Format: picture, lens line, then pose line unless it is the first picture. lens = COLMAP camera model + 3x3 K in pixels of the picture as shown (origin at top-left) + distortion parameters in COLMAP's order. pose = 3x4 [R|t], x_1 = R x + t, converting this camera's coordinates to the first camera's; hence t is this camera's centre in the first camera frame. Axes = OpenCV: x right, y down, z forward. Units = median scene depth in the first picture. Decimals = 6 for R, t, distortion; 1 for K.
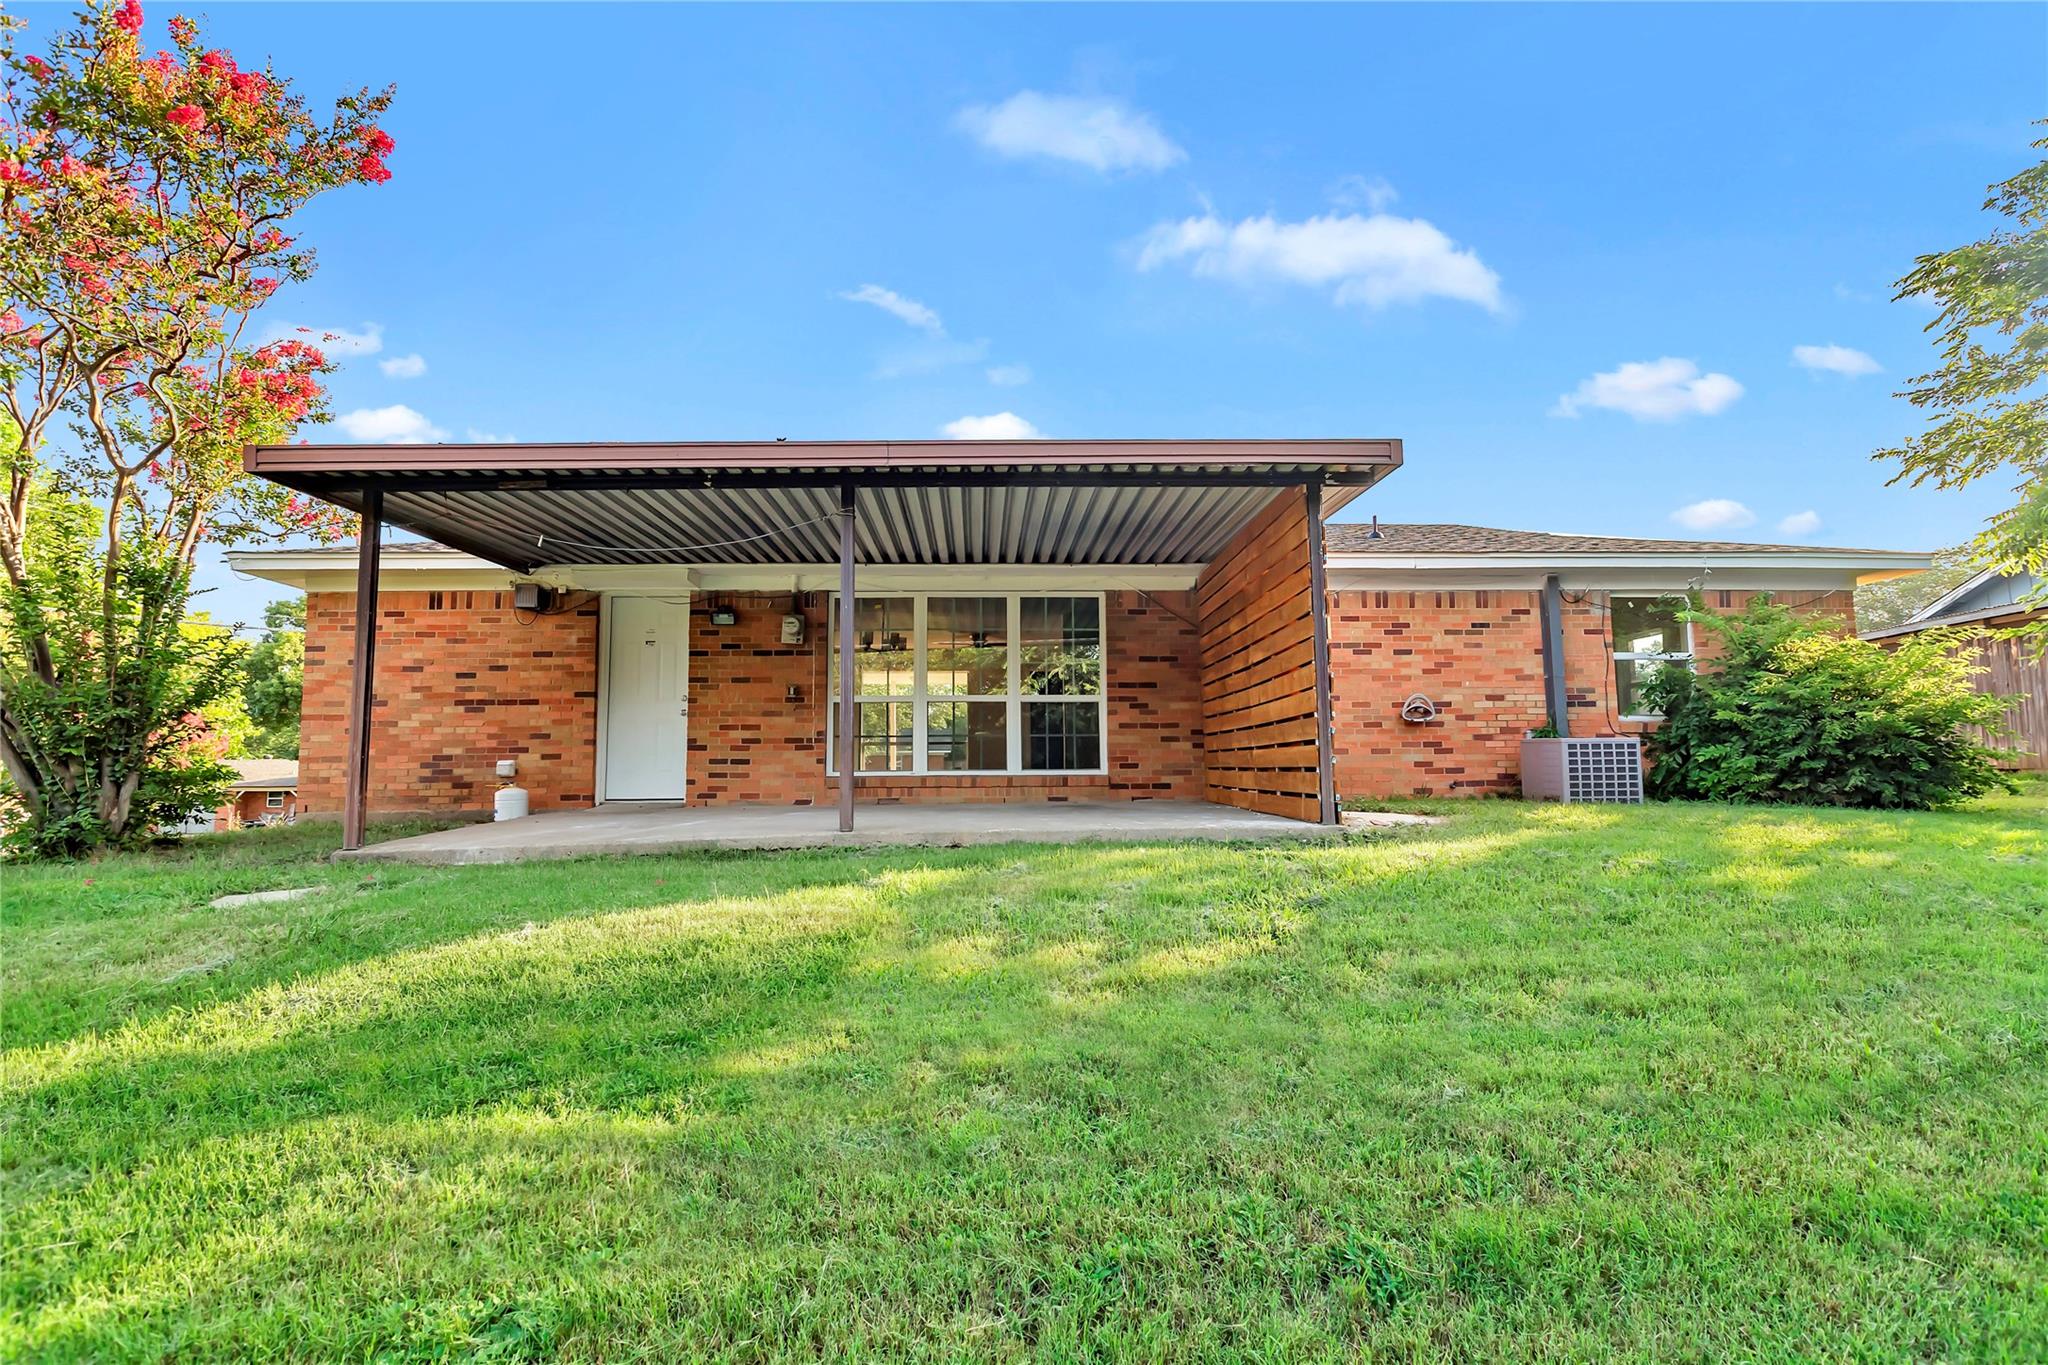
lens RADIAL K [[955.7, 0, 1021.5], [0, 955.7, 677.1], [0, 0, 1]] dist [0.000138, 0.000073]
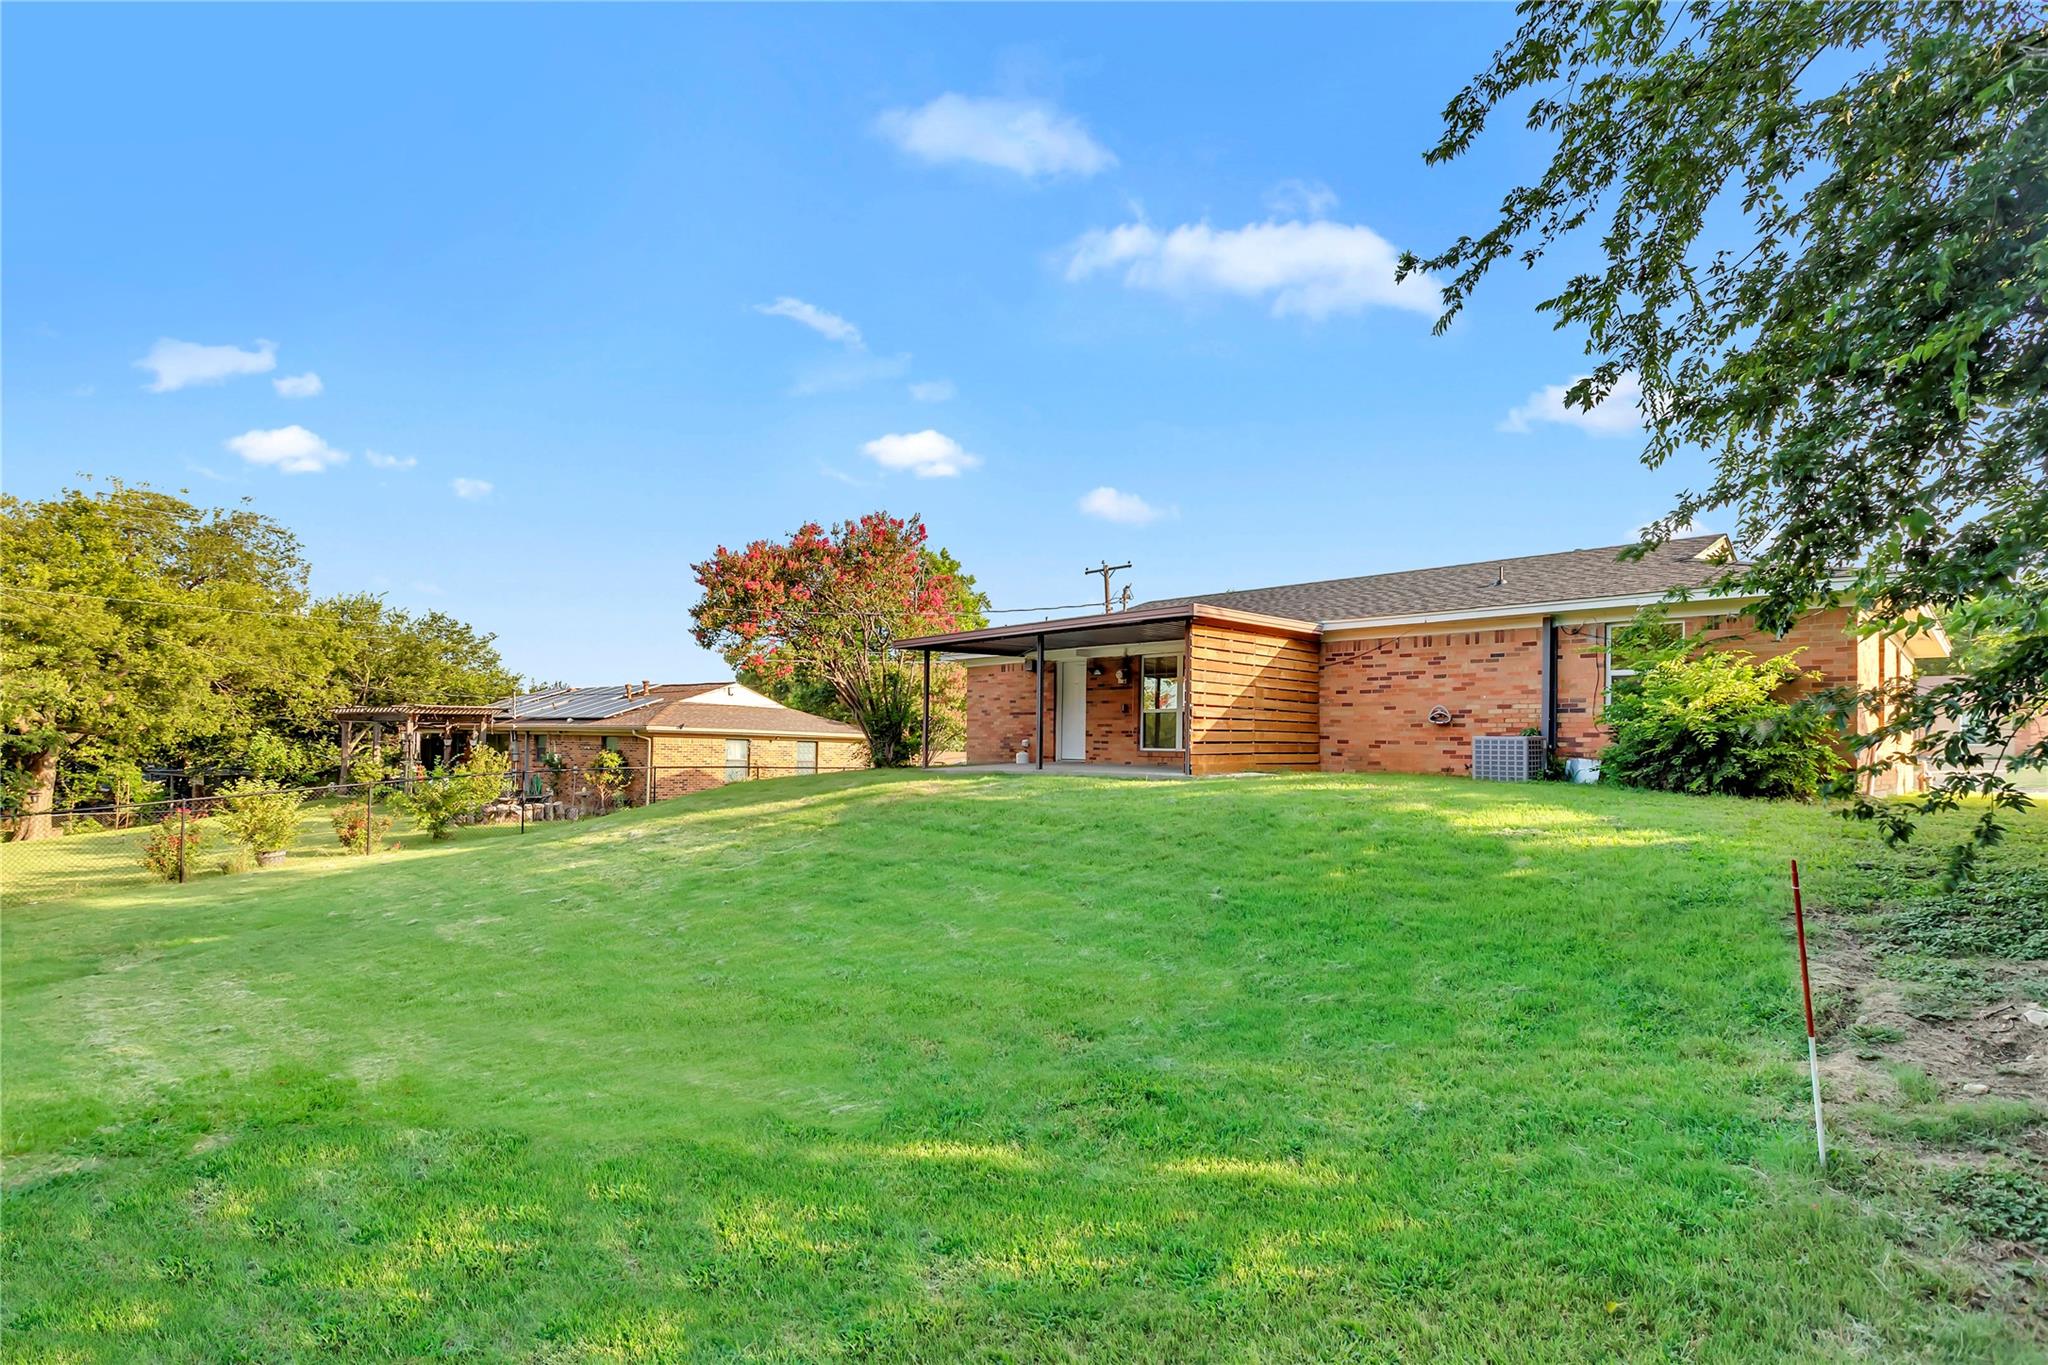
lens RADIAL K [[955.7, 0, 1024.2], [0, 955.7, 691.2], [0, 0, 1]] dist [0.000138, 0.000073]
pose [[0.668590, -0.020965, -0.743335, 1.081438], [0.051543, 0.998505, 0.018198, -0.064158], [0.741842, -0.050481, 0.668671, -0.474841]]
